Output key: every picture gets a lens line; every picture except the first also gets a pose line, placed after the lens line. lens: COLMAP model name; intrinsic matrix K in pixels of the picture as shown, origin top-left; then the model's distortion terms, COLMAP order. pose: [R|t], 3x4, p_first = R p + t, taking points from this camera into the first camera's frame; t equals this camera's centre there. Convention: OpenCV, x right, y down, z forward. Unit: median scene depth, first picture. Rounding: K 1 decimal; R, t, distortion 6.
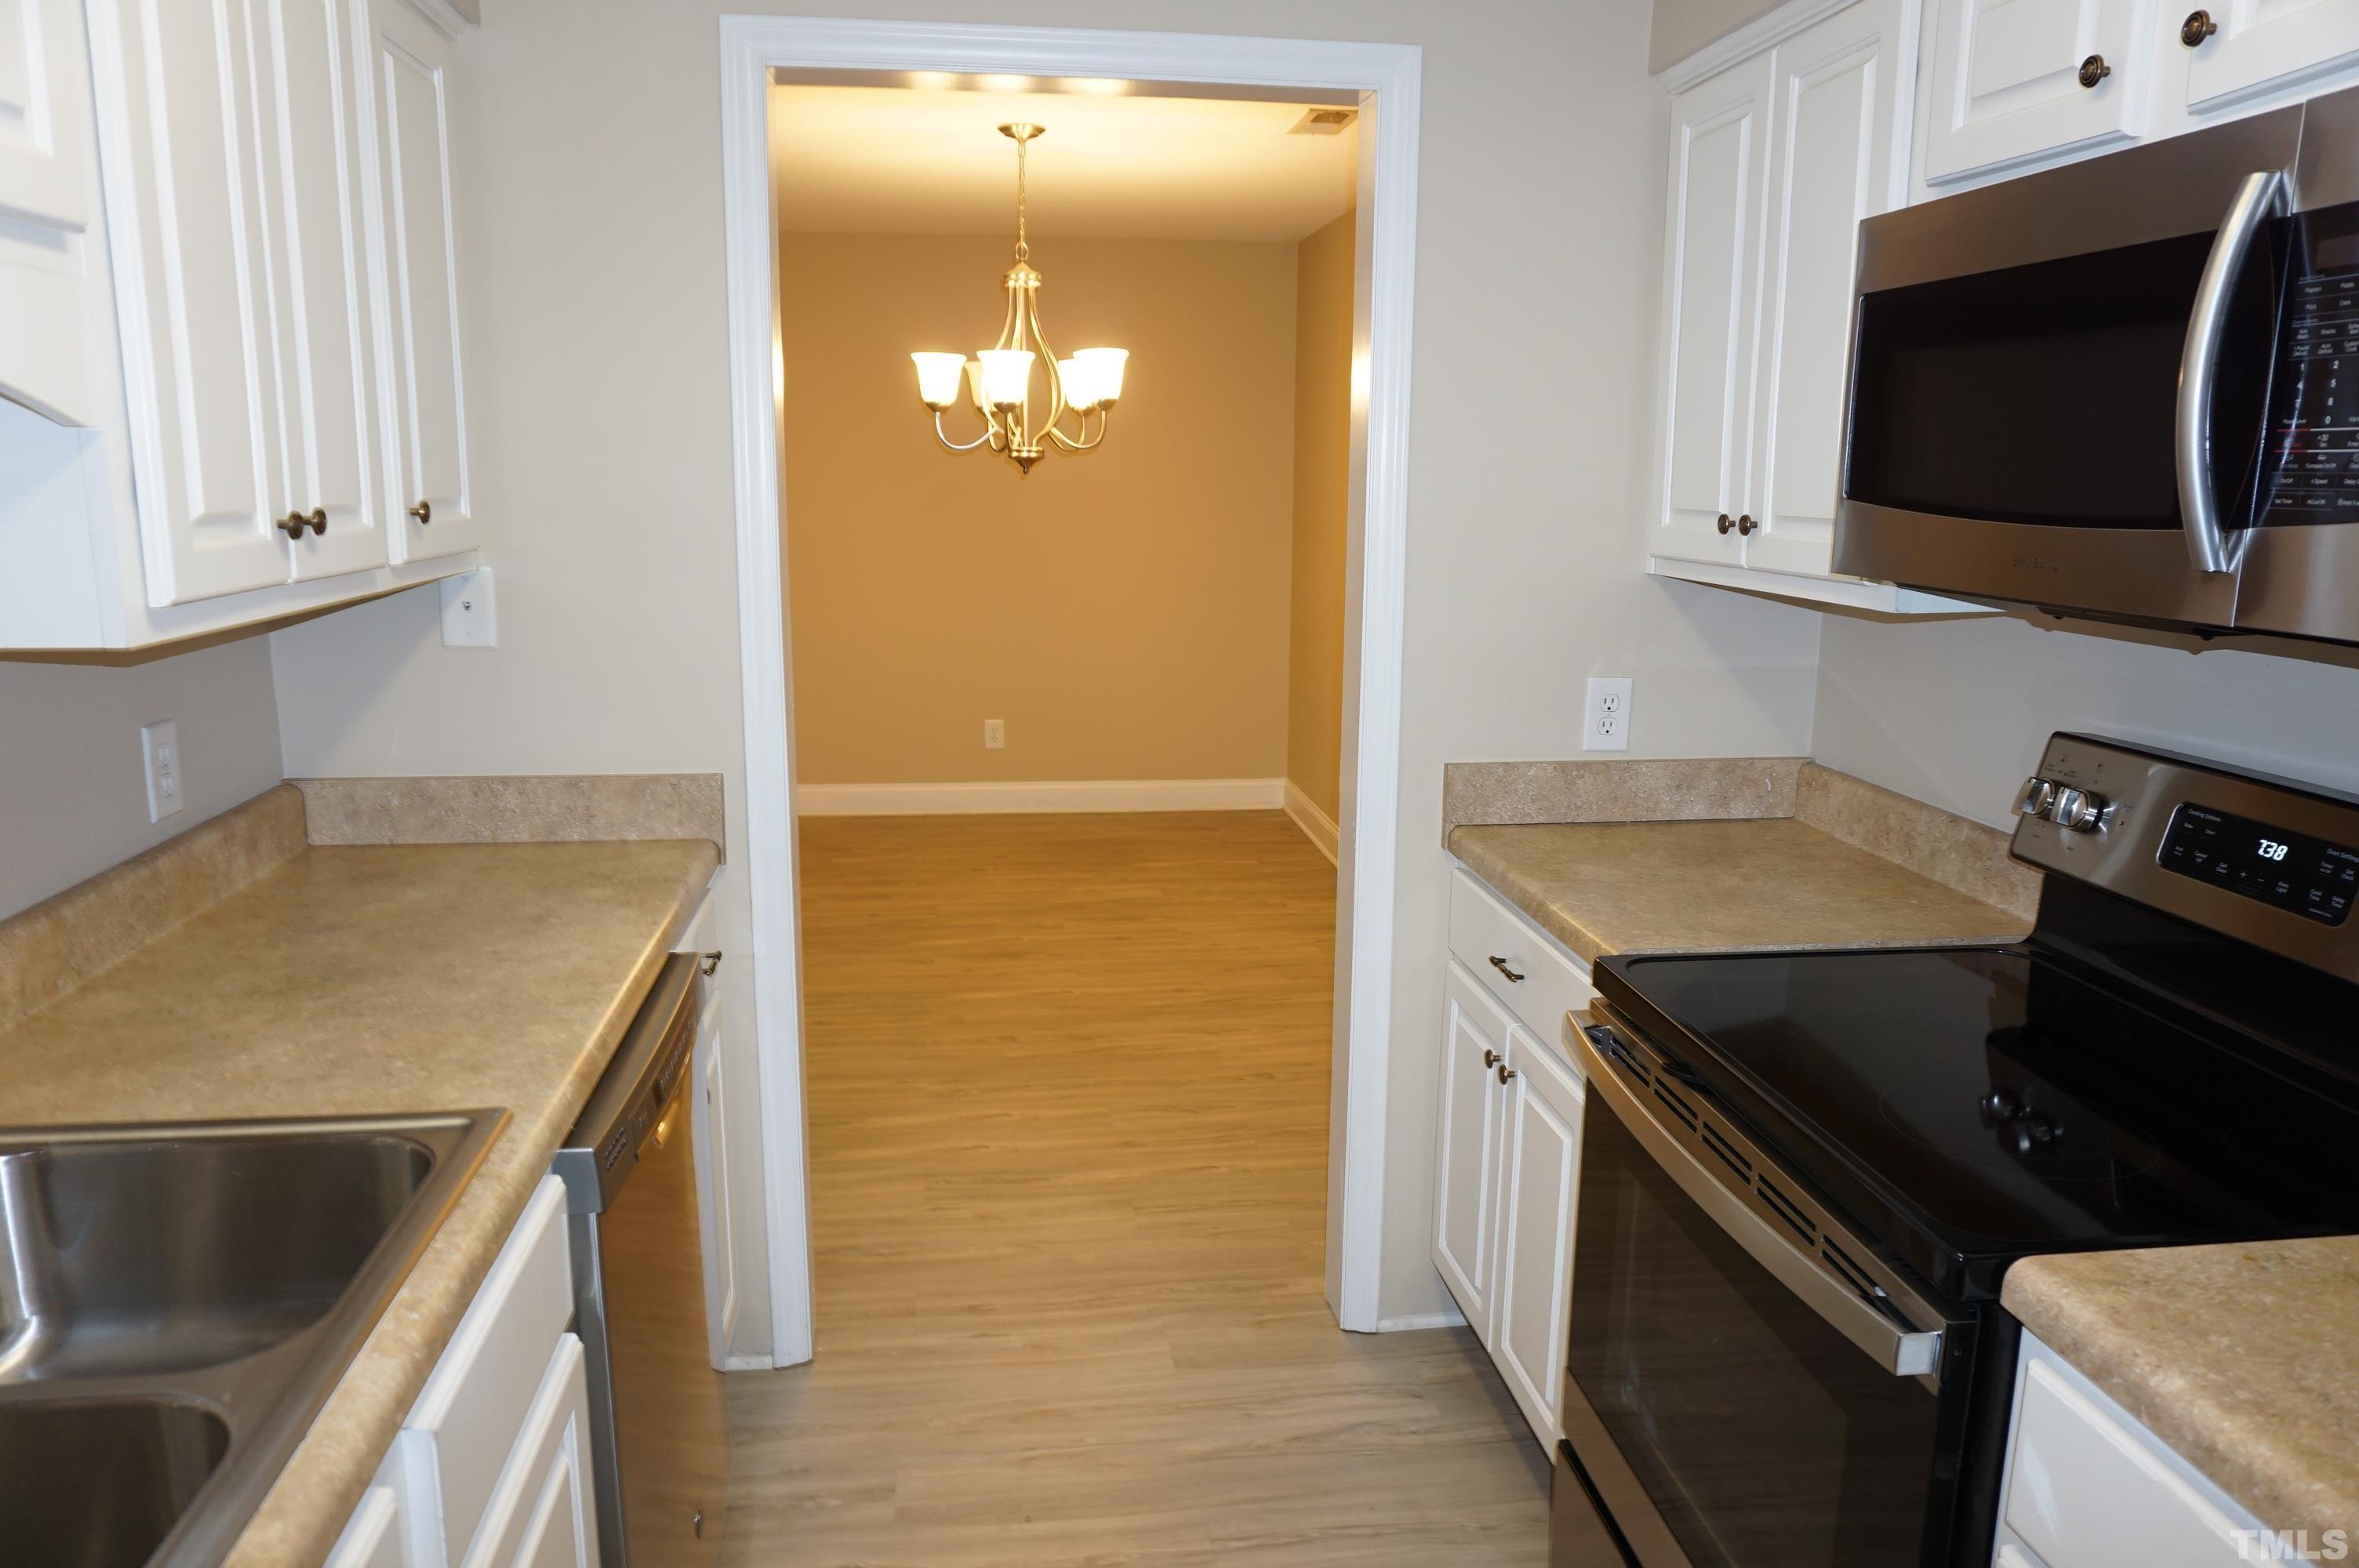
lens RADIAL K [[1583.6, 0, 1179.5], [0, 1583.6, 784.0], [0, 0, 1]] dist [-0.062888, 0.056806]
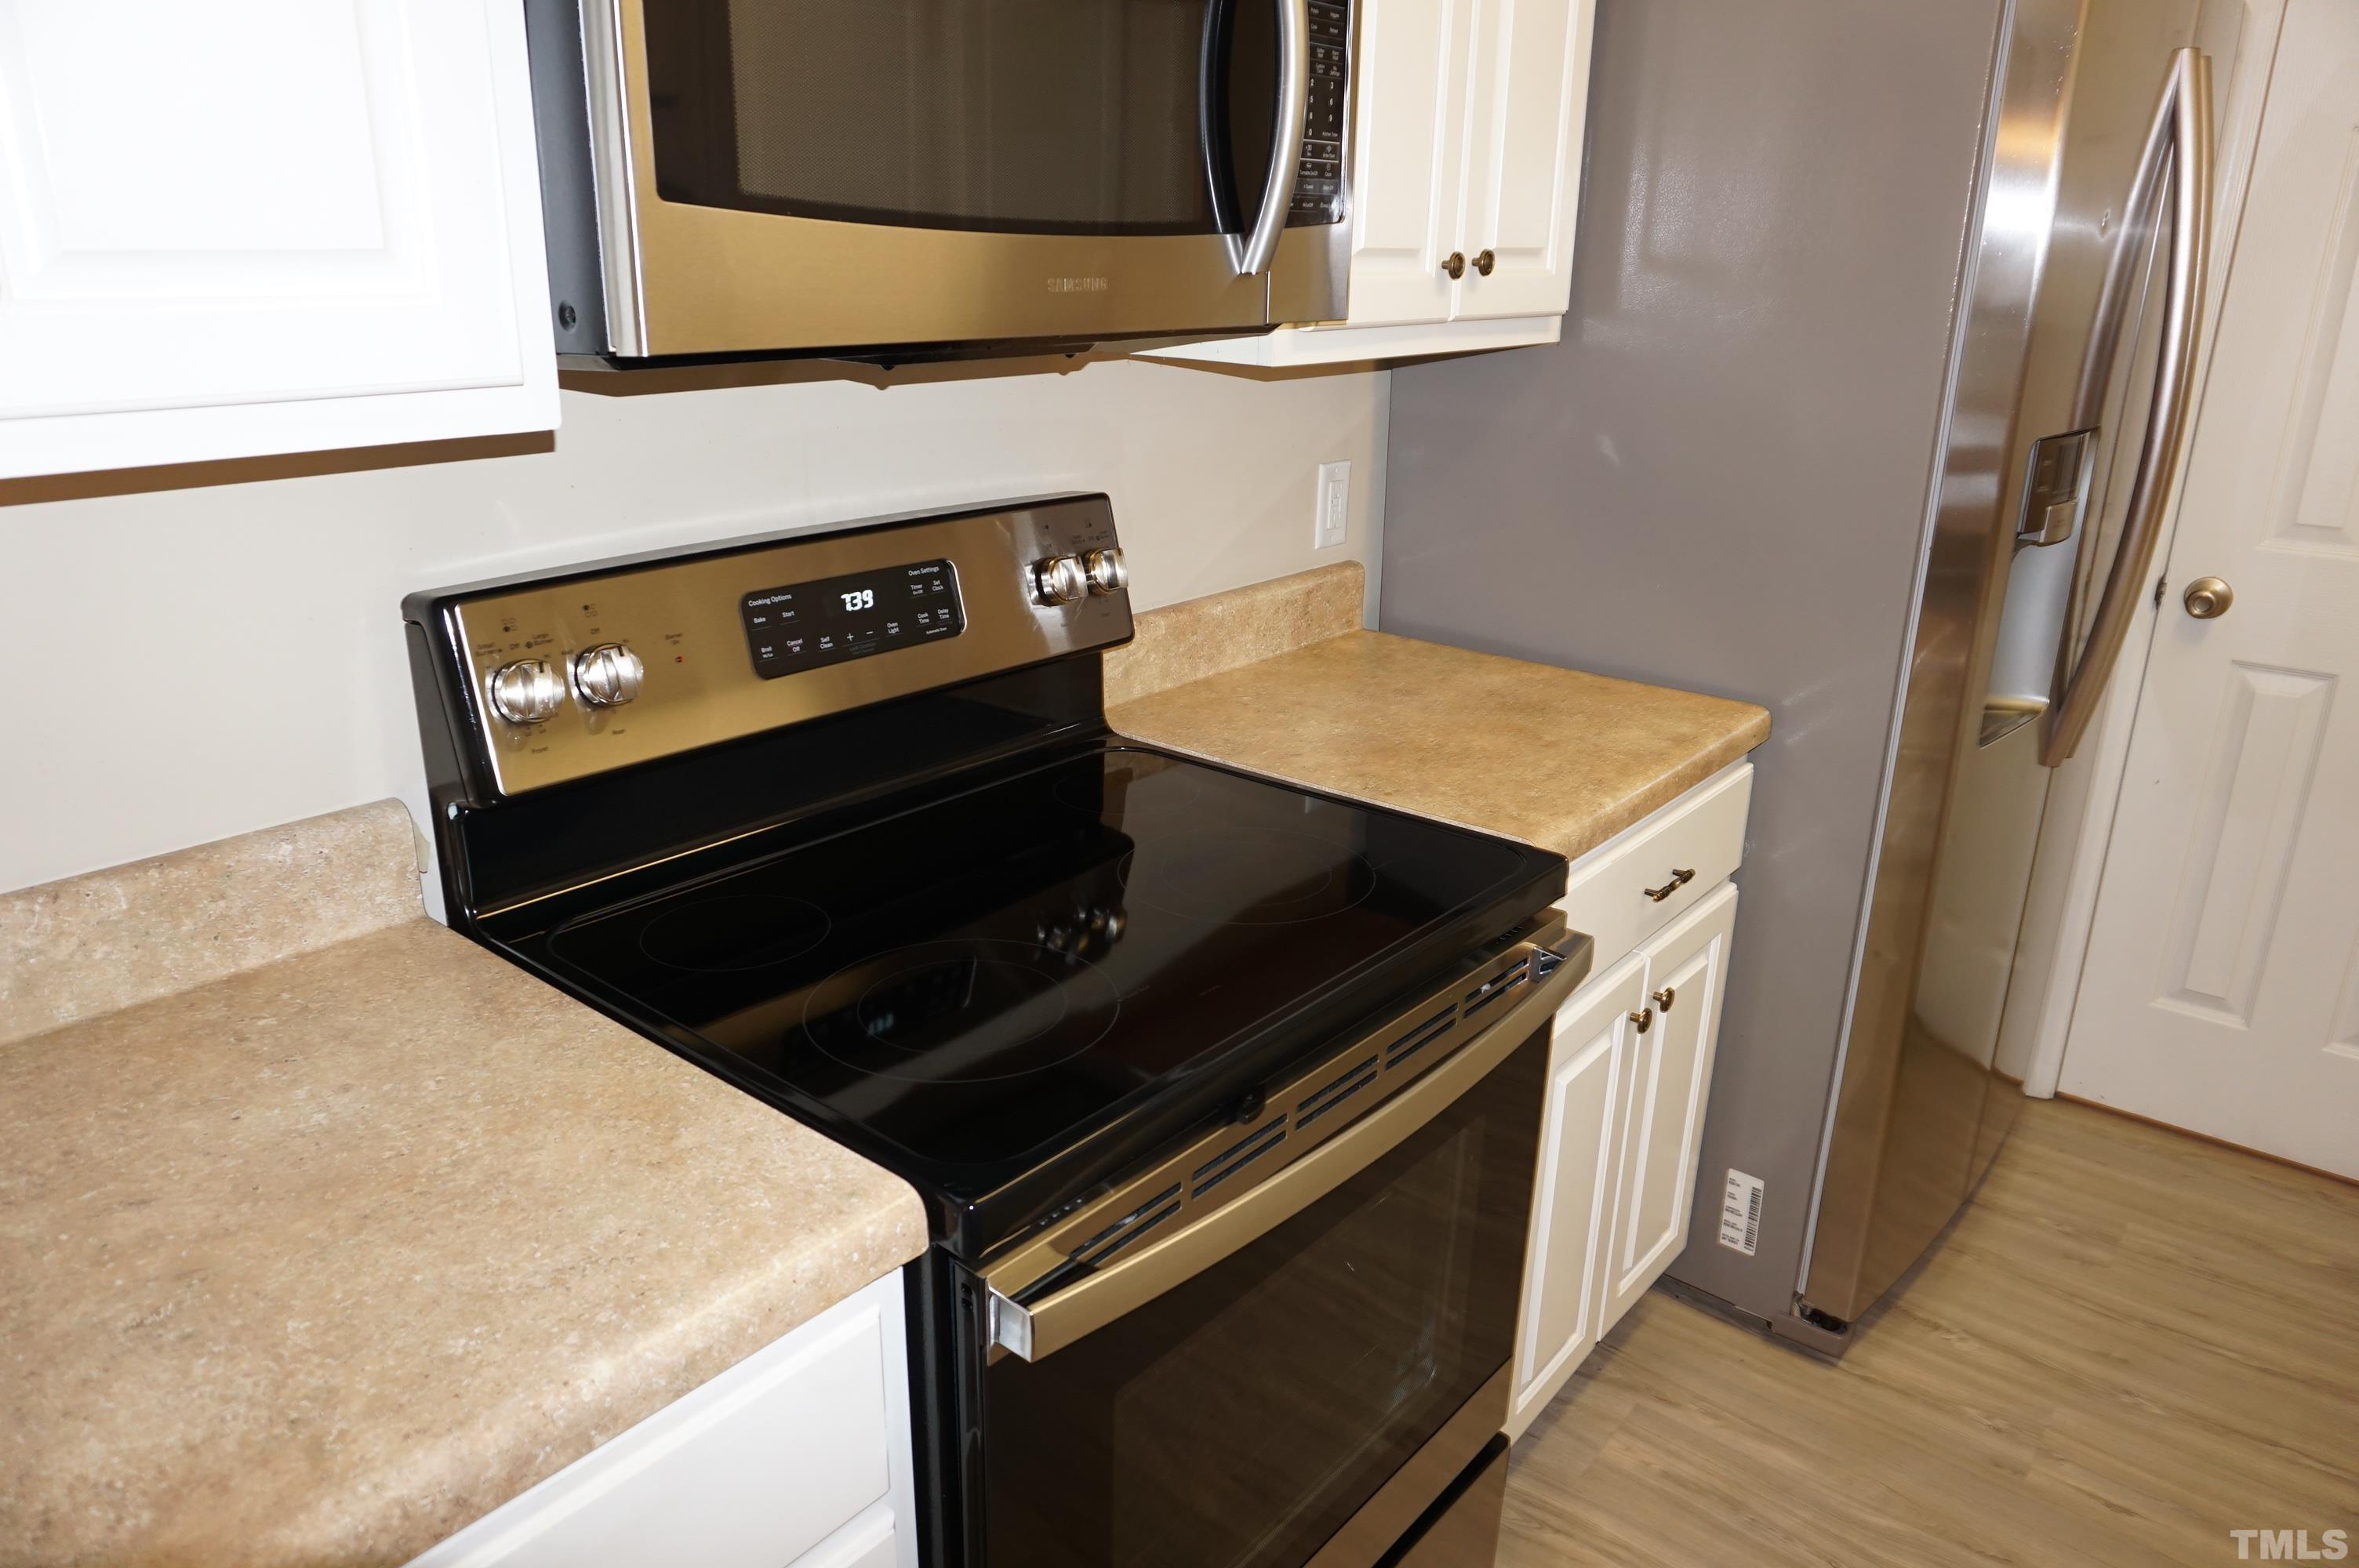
lens RADIAL K [[1583.6, 0, 1179.5], [0, 1583.6, 784.0], [0, 0, 1]] dist [-0.062888, 0.056806]
pose [[-0.684162, -0.249387, 0.685368, -0.061683], [0.127065, 0.884592, 0.448721, -0.174198], [-0.718176, 0.394084, -0.573516, 0.987531]]
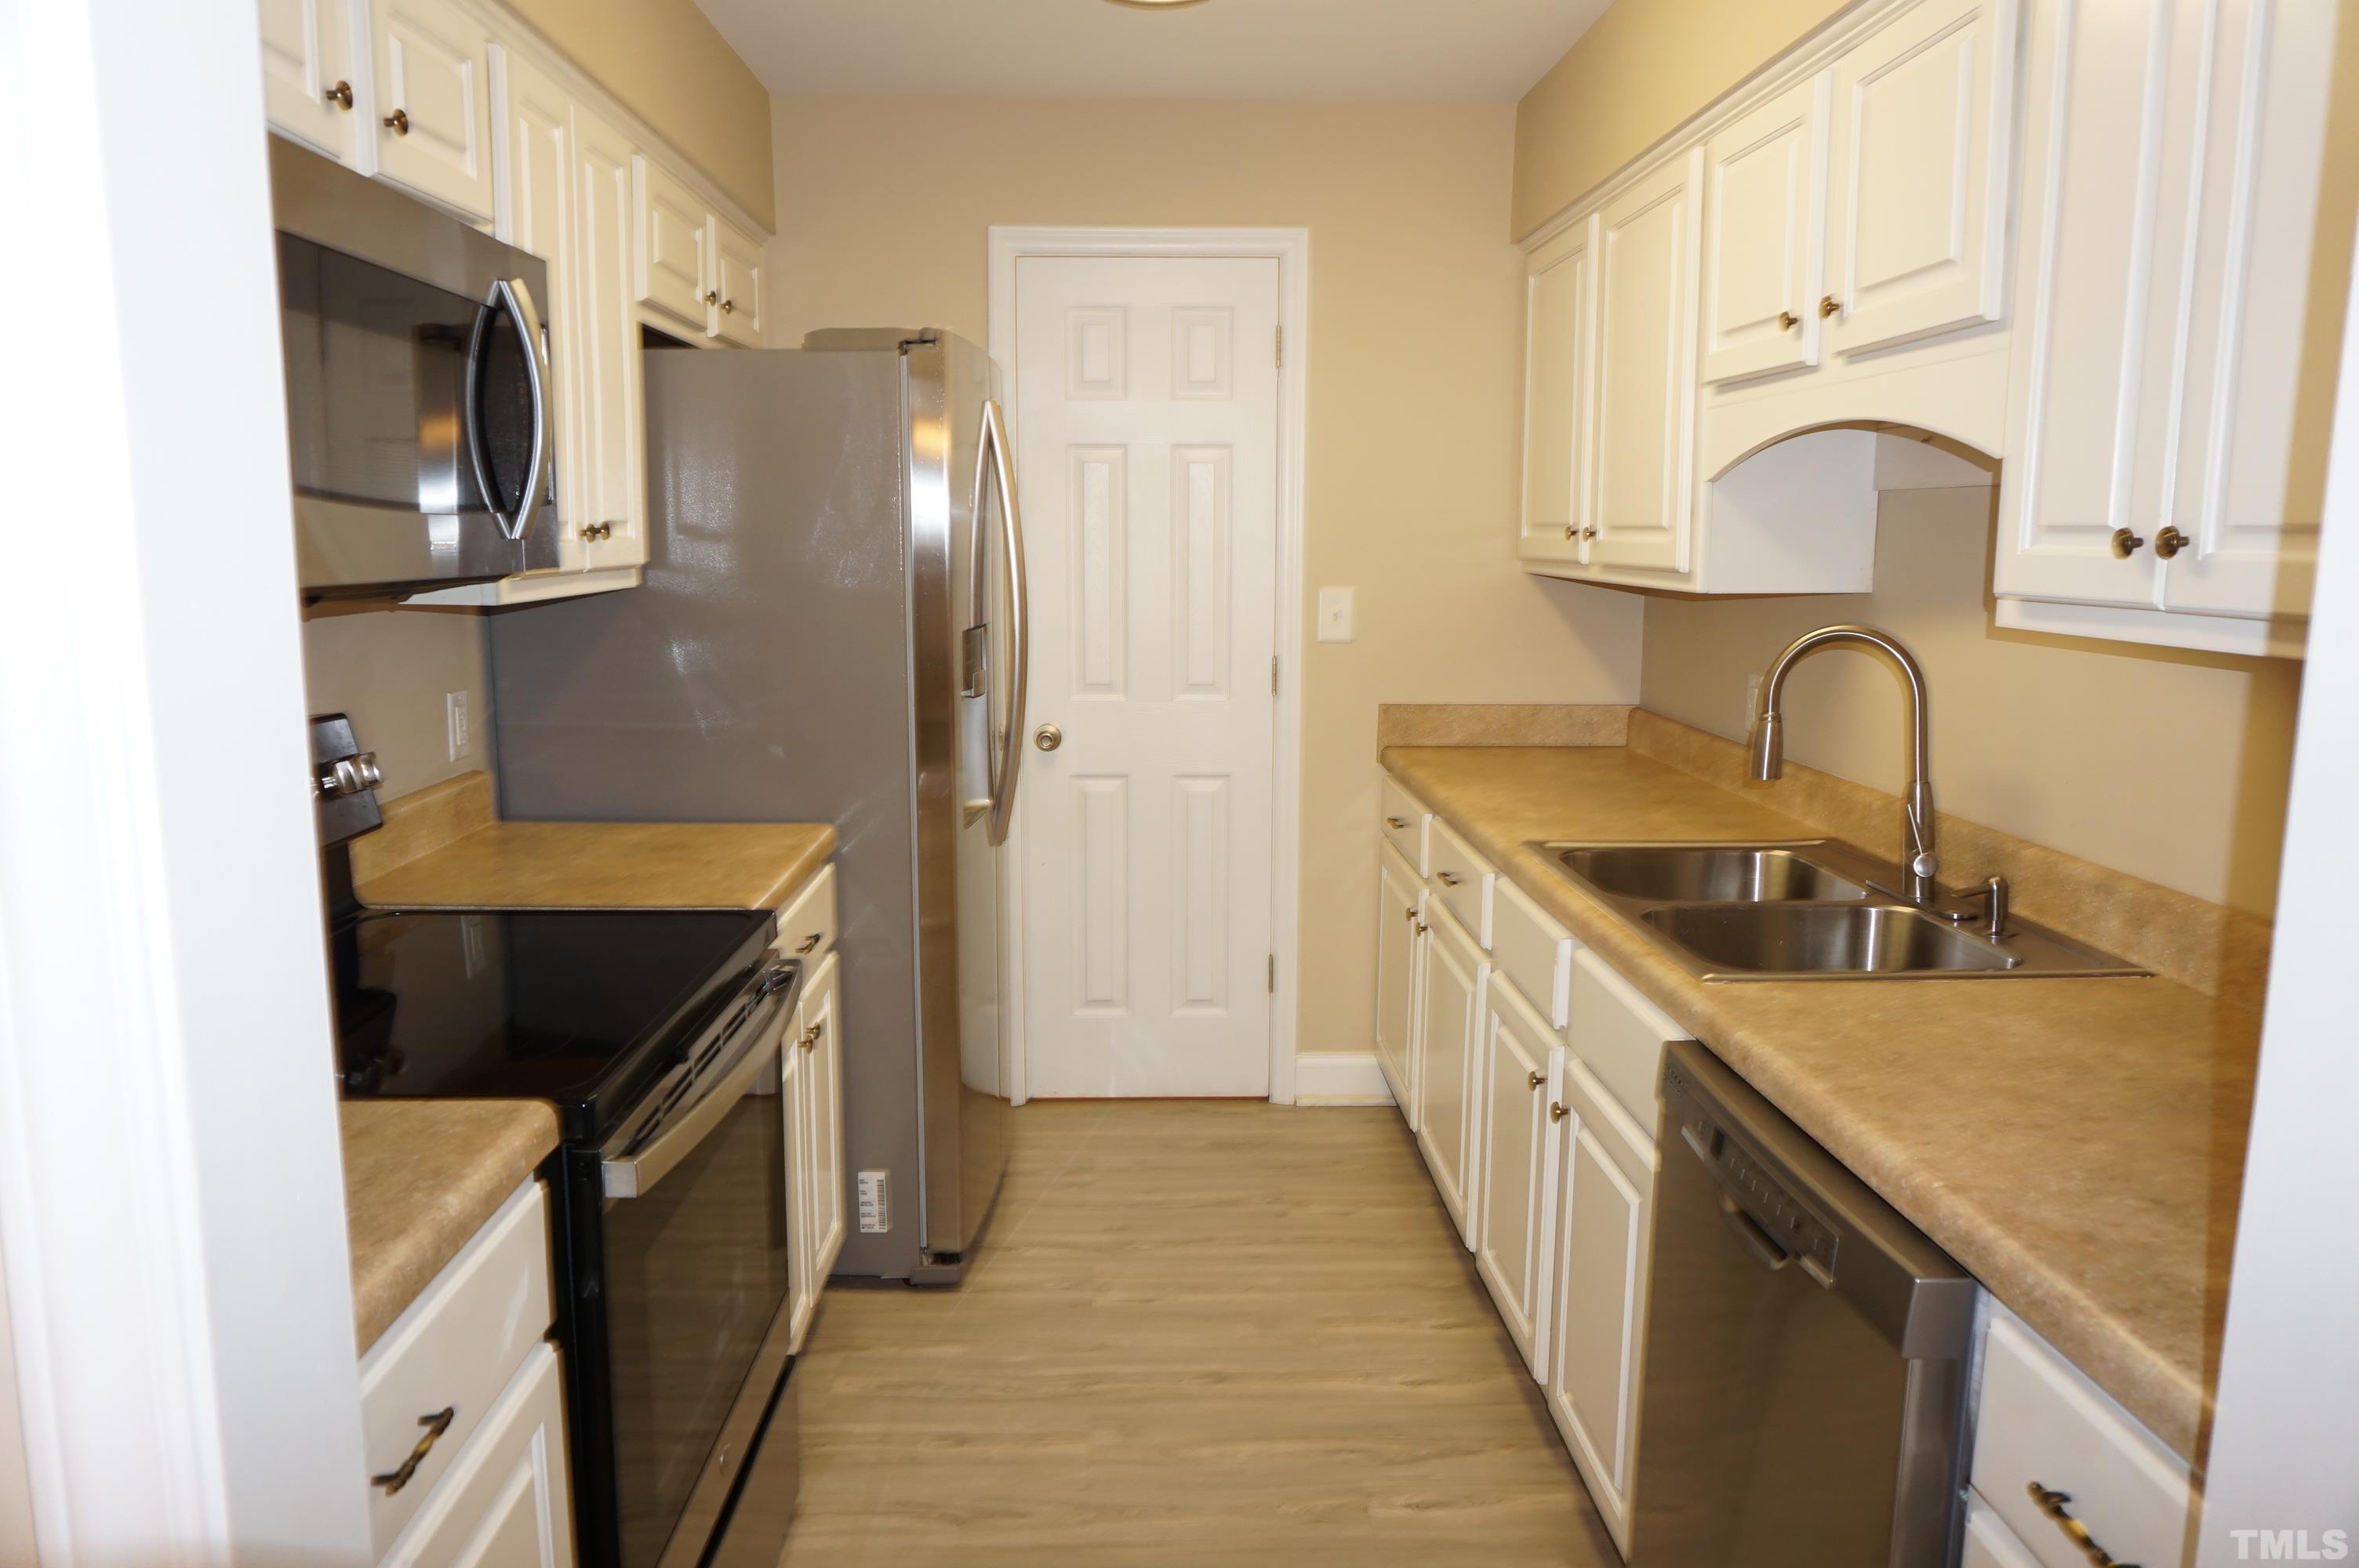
lens RADIAL K [[1662.3, 0, 1179.5], [0, 1662.3, 784.0], [0, 0, 1]] dist [0.004121, 0.001613]
pose [[-0.995213, -0.026031, 0.094196, -0.092368], [0.008042, 0.938786, 0.344406, -0.350657], [-0.097395, 0.343515, -0.934083, 1.862227]]
